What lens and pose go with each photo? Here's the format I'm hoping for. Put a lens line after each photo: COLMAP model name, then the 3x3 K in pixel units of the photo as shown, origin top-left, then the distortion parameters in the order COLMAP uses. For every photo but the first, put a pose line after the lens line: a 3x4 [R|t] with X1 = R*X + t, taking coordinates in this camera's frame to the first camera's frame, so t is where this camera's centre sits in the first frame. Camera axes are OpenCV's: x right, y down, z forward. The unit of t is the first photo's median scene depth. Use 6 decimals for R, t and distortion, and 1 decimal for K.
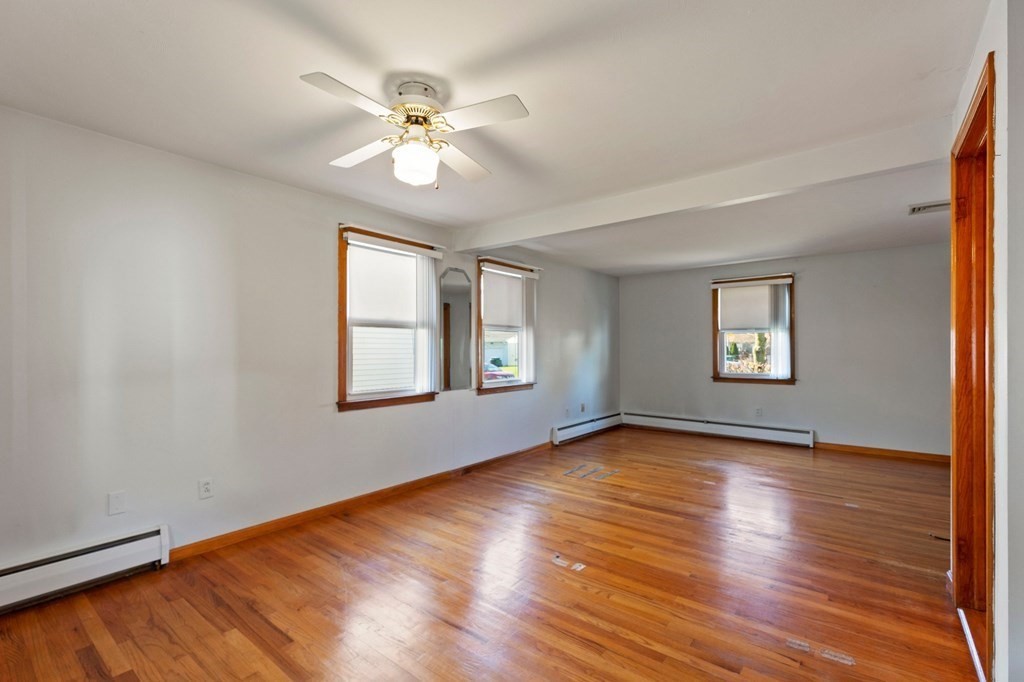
lens RADIAL K [[465.3, 0, 503.4], [0, 465.3, 346.5], [0, 0, 1]] dist [0.005843, -0.001675]
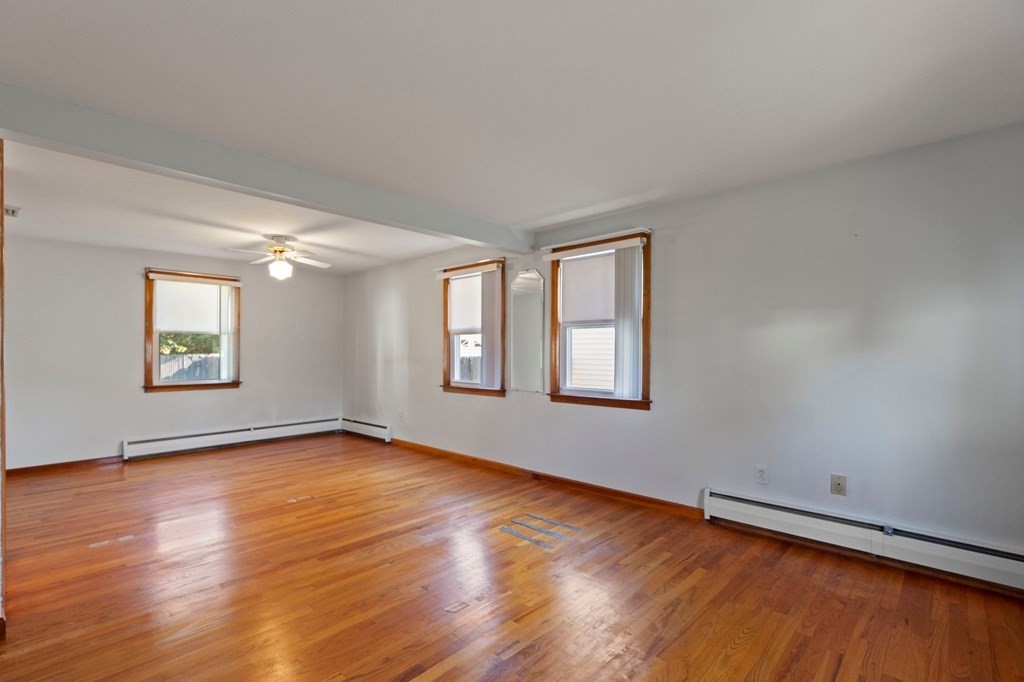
lens RADIAL K [[465.3, 0, 503.4], [0, 465.3, 339.4], [0, 0, 1]] dist [0.005843, -0.001675]
pose [[-0.084590, -0.022369, -0.996165, 1.117276], [0.008553, 0.999695, -0.023175, 0.007595], [0.996379, -0.010481, -0.084372, 1.276062]]
